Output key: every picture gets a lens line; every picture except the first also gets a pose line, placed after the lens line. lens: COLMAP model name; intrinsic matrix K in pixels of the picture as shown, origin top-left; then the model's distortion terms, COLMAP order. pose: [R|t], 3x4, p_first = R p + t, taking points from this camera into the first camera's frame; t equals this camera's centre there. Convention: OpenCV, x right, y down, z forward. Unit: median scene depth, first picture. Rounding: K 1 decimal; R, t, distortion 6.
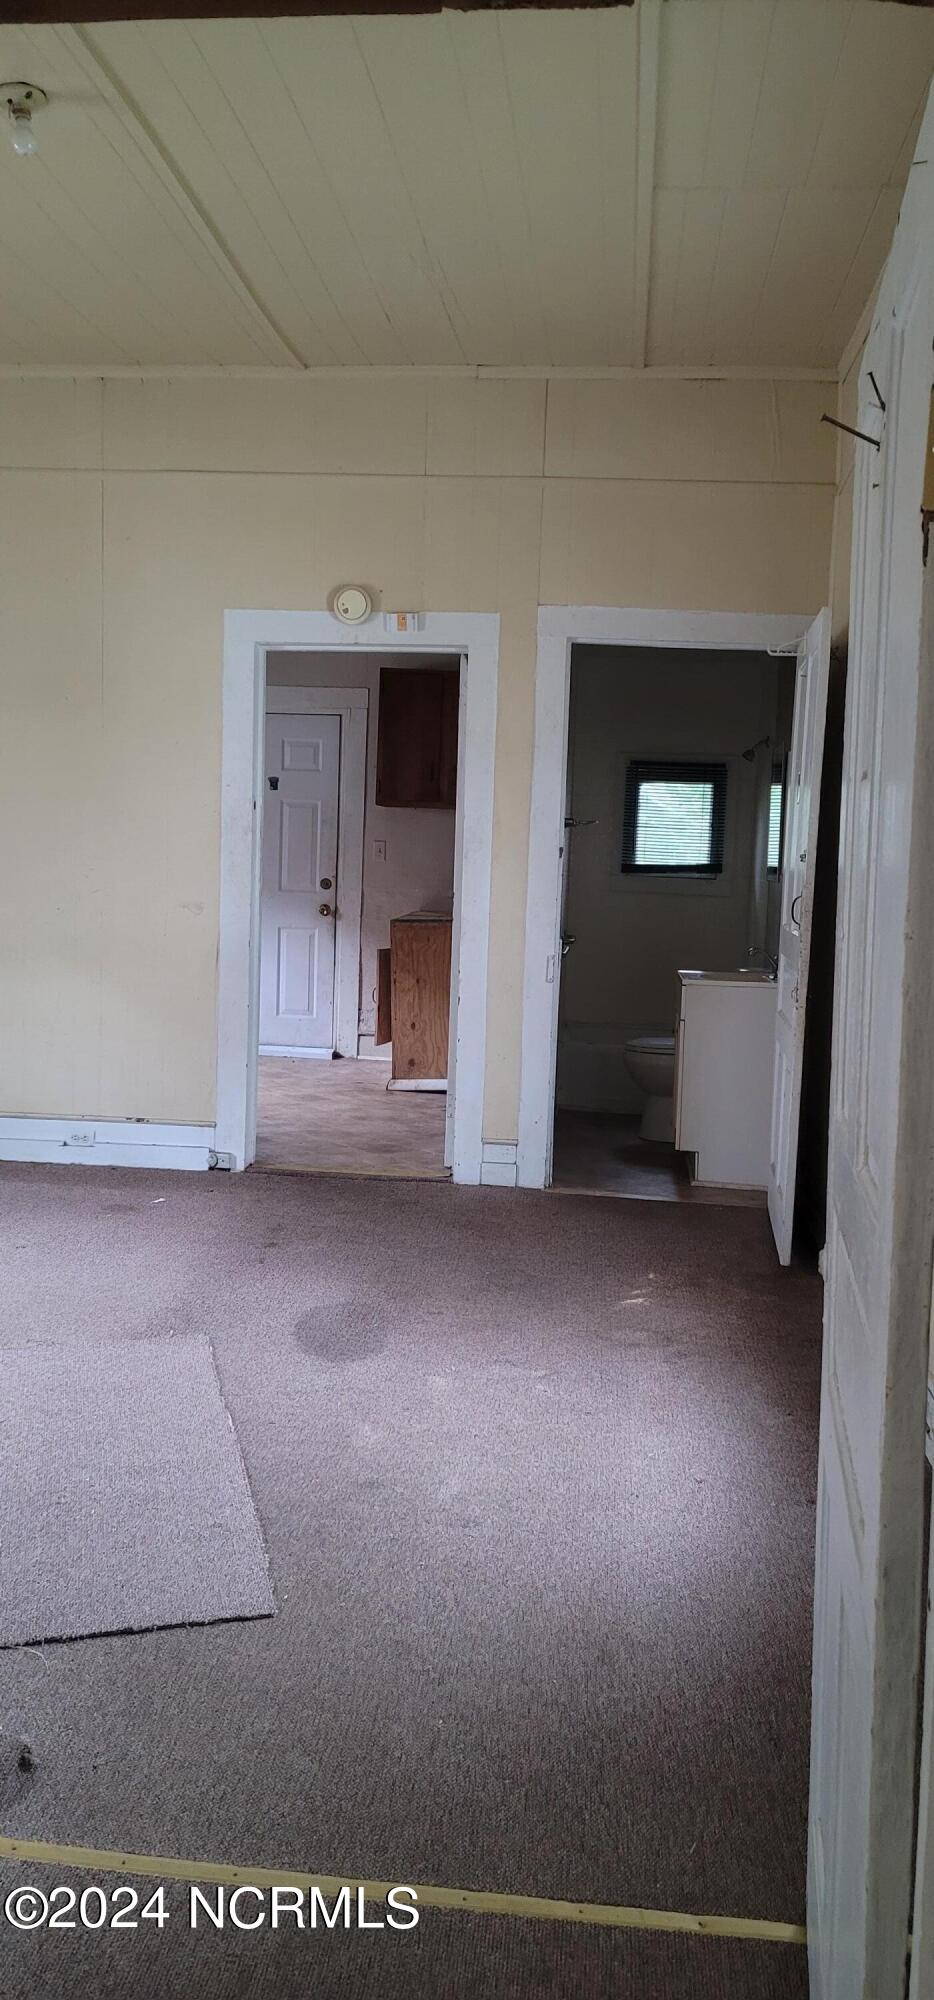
lens RADIAL K [[1447.6, 0, 467.3], [0, 1447.6, 994.6], [0, 0, 1]] dist [0.014431, 0.001681]
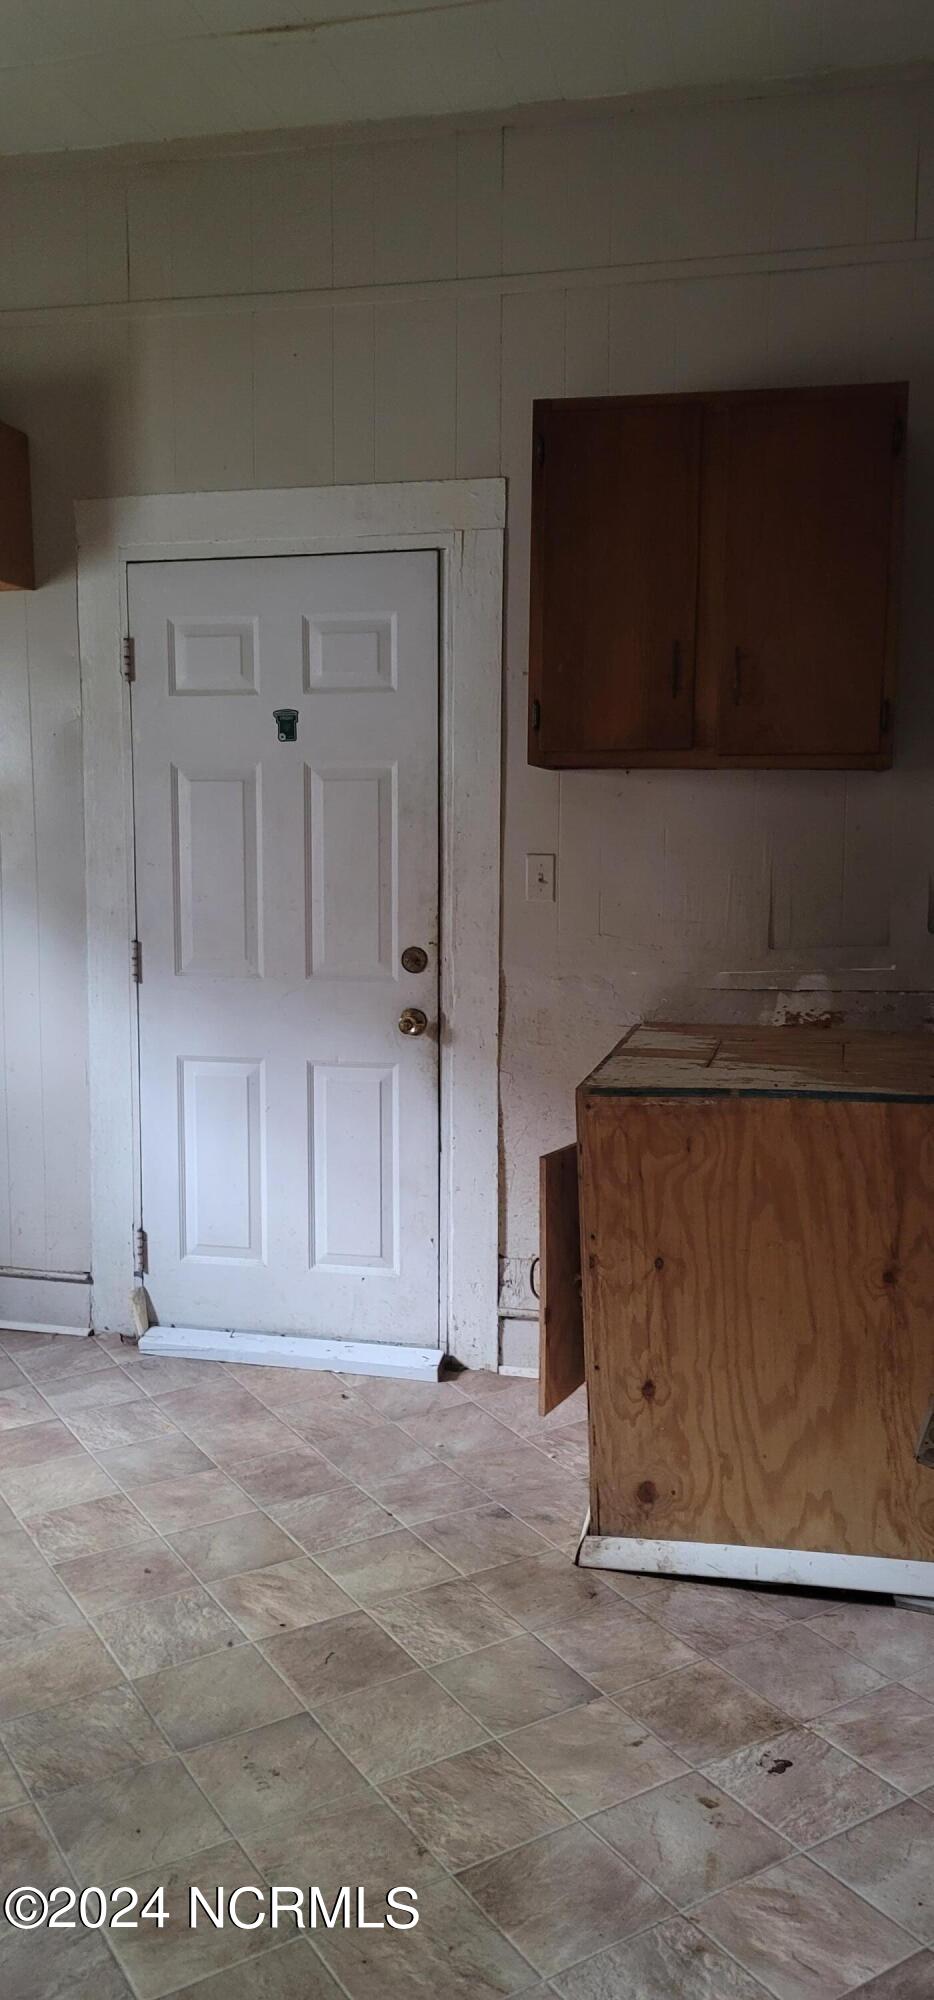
lens RADIAL K [[1447.6, 0, 466.5], [0, 1447.6, 996.4], [0, 0, 1]] dist [0.014431, 0.001681]
pose [[0.993479, -0.020754, -0.112113, -0.036100], [0.022596, 0.999629, 0.015184, -0.072149], [0.111756, -0.017618, 0.993579, 0.587102]]
